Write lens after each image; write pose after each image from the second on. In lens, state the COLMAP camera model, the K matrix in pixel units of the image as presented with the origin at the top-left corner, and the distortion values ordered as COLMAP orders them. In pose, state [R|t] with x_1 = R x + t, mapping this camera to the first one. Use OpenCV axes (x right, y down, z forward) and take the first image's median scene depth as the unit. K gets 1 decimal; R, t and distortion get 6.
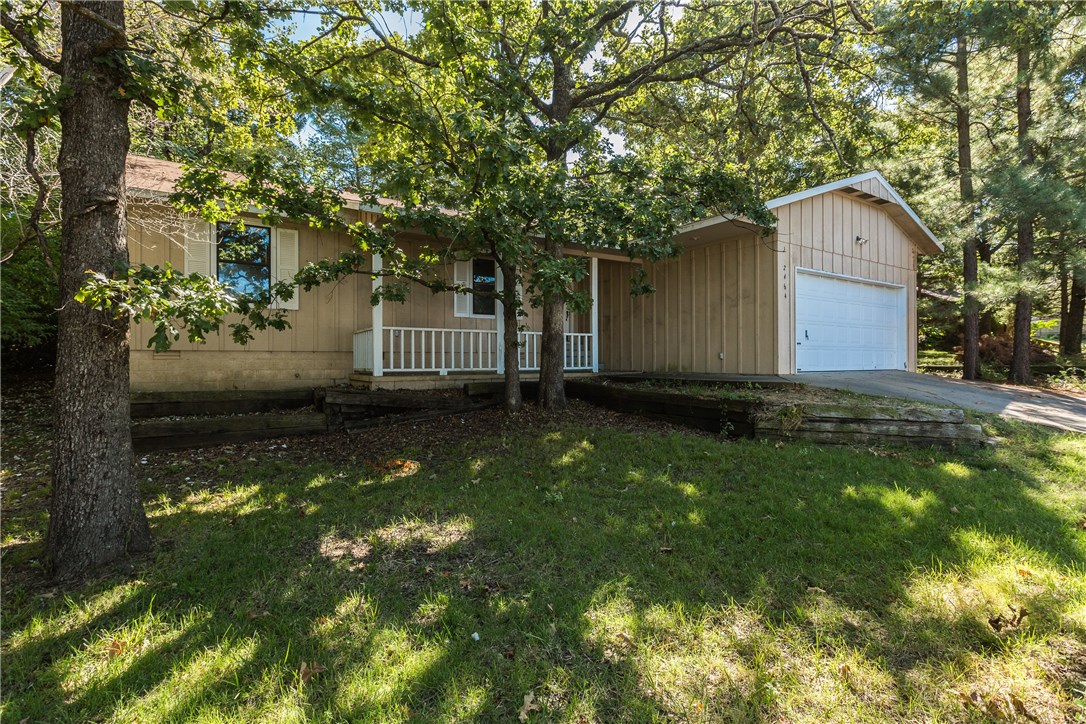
lens RADIAL K [[514.0, 0, 543.0], [0, 514.0, 362.0], [0, 0, 1]] dist [-0.003349, -0.000381]
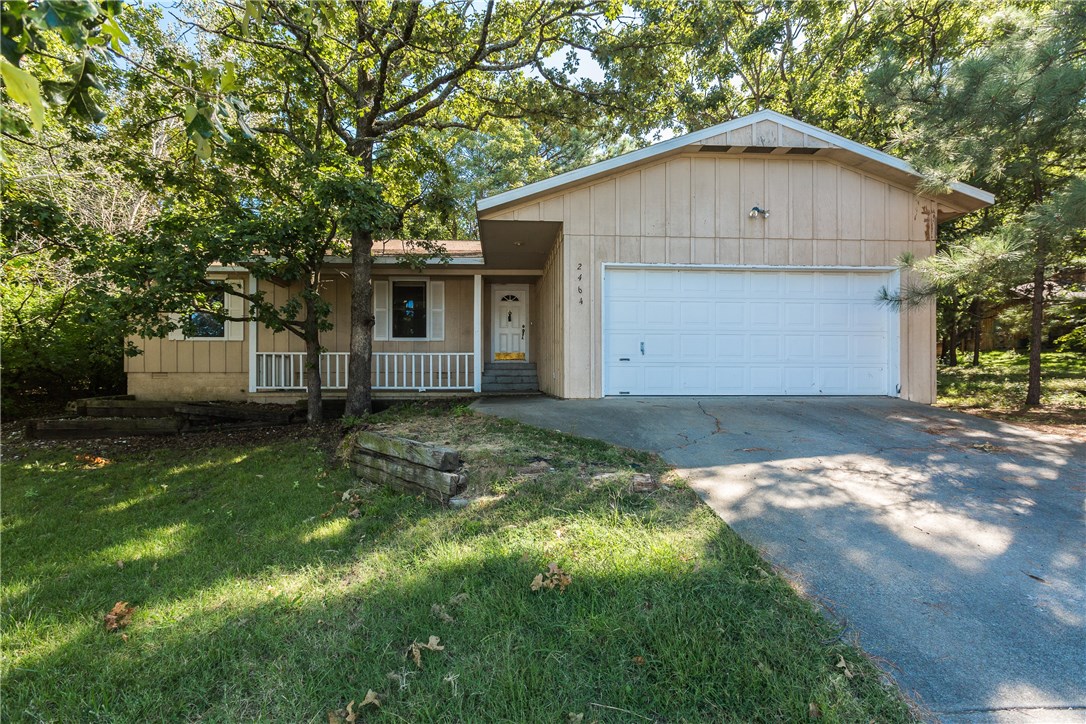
lens RADIAL K [[494.7, 0, 543.1], [0, 494.7, 380.3], [0, 0, 1]] dist [-0.000656, -0.000099]
pose [[0.866545, 0.003970, -0.499082, 1.120874], [-0.003937, 0.999992, 0.001120, -0.006830], [0.499083, 0.000994, 0.866554, 0.407214]]
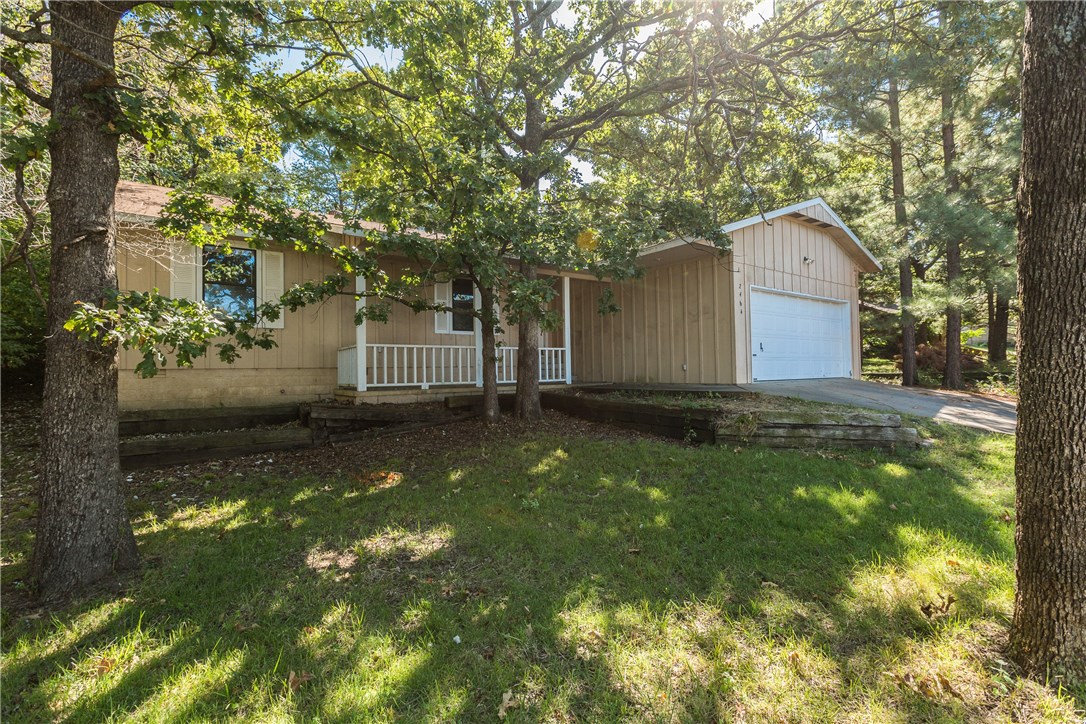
lens RADIAL K [[485.1, 0, 543.0], [0, 485.1, 362.0], [0, 0, 1]] dist [0.002173, -0.000416]
pose [[0.998800, -0.012131, 0.047453, 0.001928], [0.013252, 0.999639, -0.023386, -0.004876], [-0.047152, 0.023987, 0.998600, -0.009034]]
